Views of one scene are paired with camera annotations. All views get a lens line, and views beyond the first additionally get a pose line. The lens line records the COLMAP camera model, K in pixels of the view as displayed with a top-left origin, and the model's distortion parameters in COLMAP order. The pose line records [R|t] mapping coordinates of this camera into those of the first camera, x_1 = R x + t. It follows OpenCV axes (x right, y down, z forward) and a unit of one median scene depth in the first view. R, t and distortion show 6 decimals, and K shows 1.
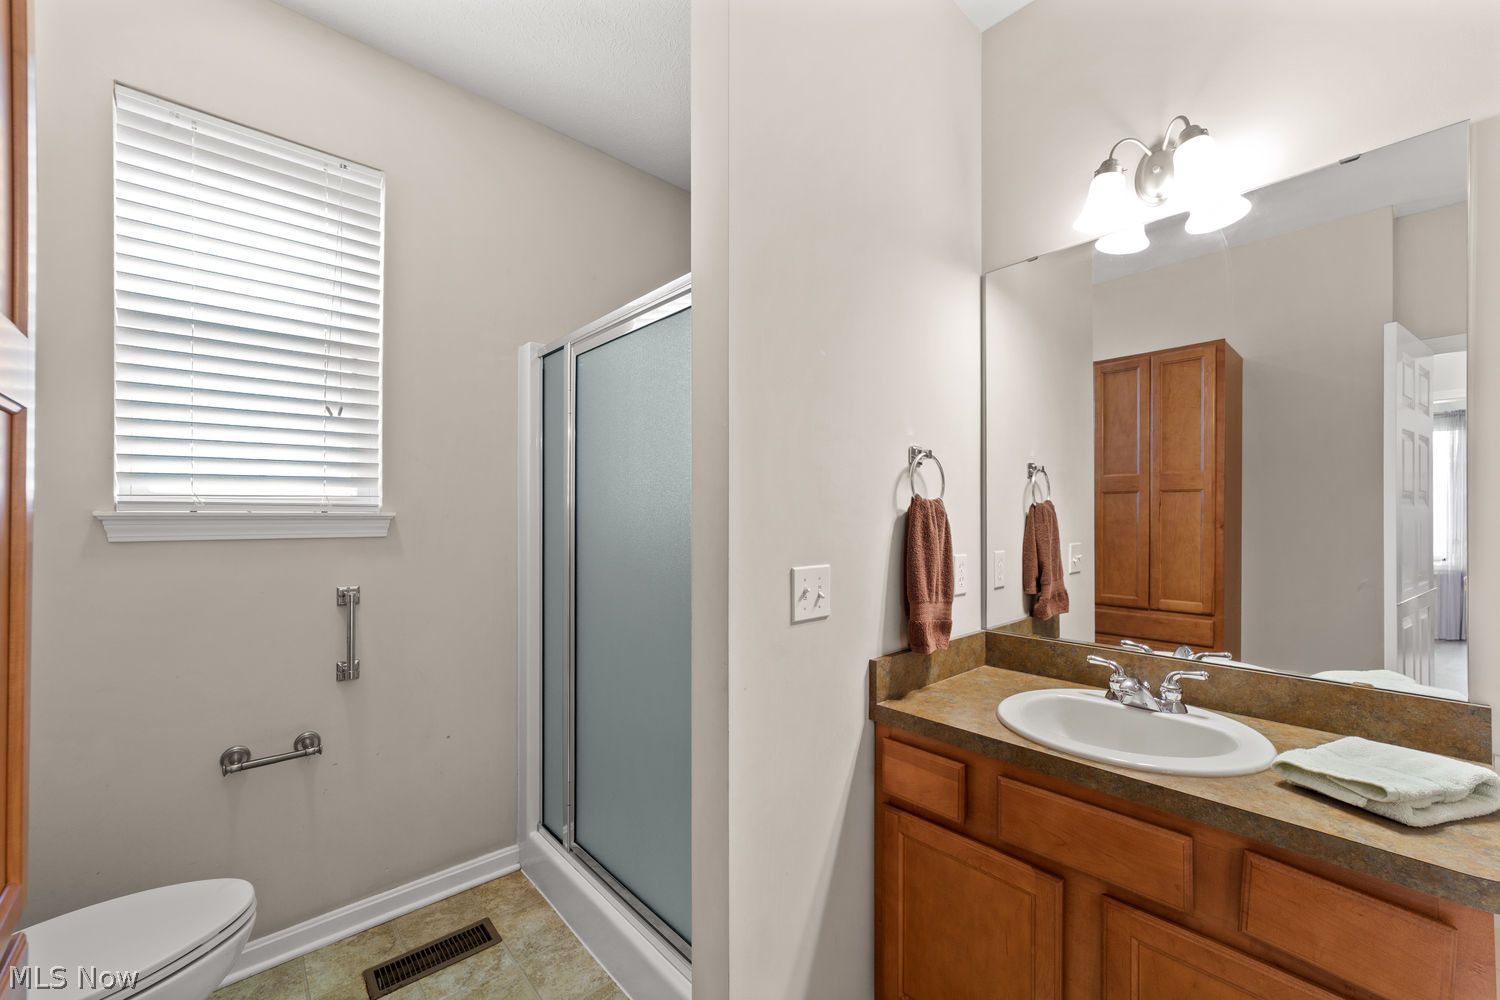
lens RADIAL K [[582.6, 0, 751.3], [0, 582.6, 509.0], [0, 0, 1]] dist [-0.010186, 0.004273]
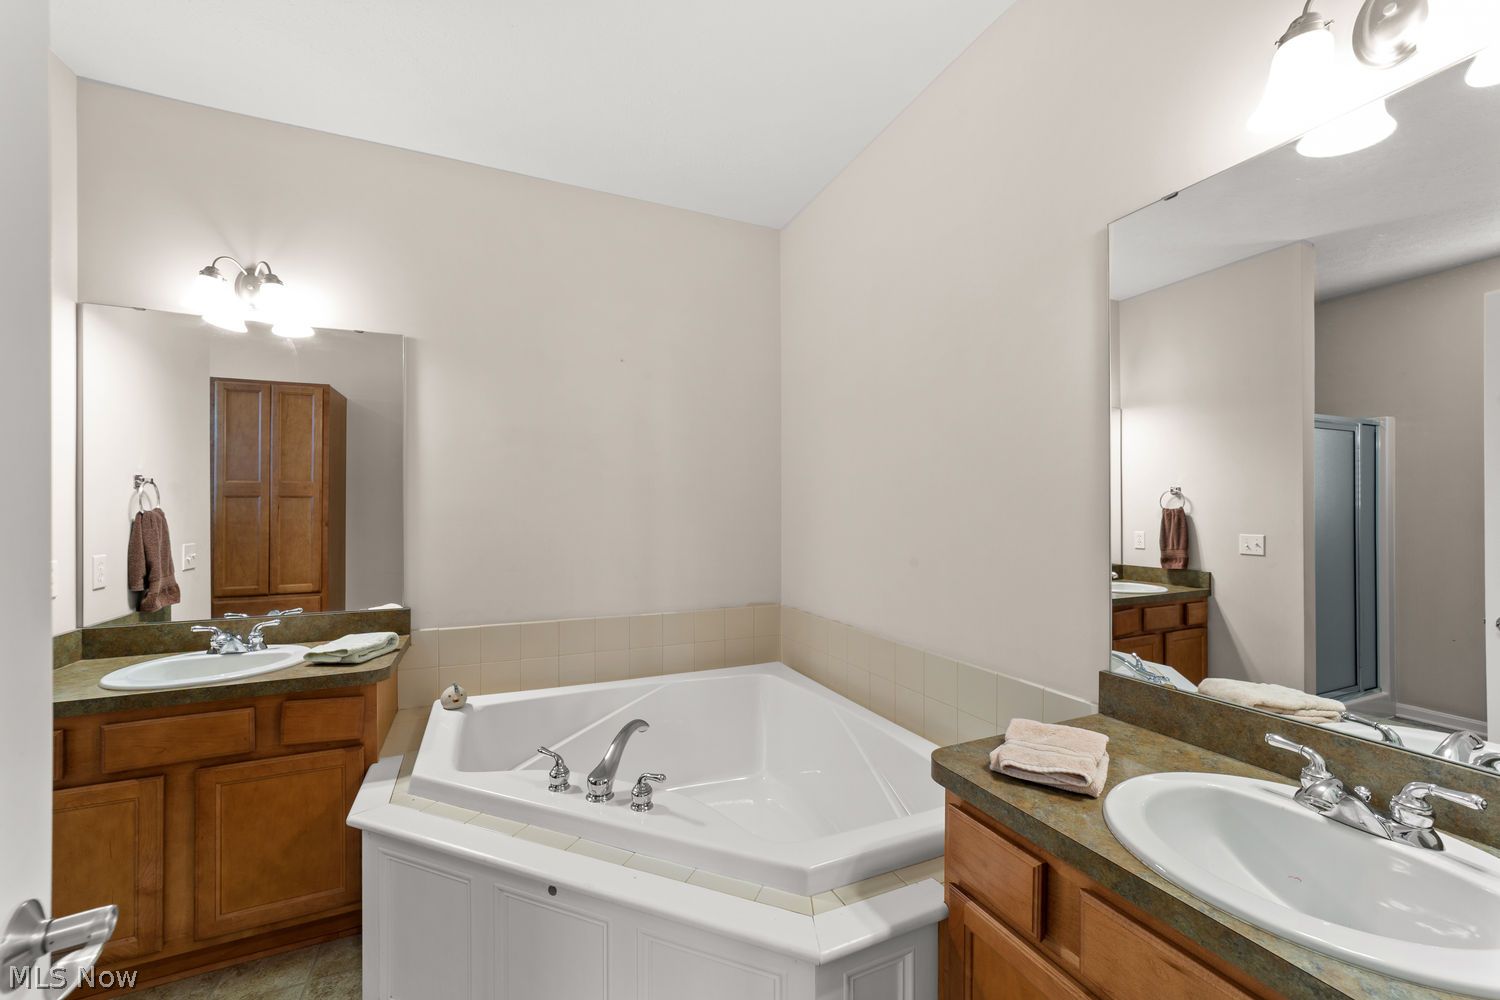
lens RADIAL K [[582.6, 0, 751.3], [0, 582.6, 509.0], [0, 0, 1]] dist [-0.010186, 0.004273]
pose [[0.309498, -0.002664, 0.950896, -0.236671], [-0.008373, 0.999950, 0.005527, -0.031947], [-0.950863, -0.009672, 0.309460, -0.518383]]
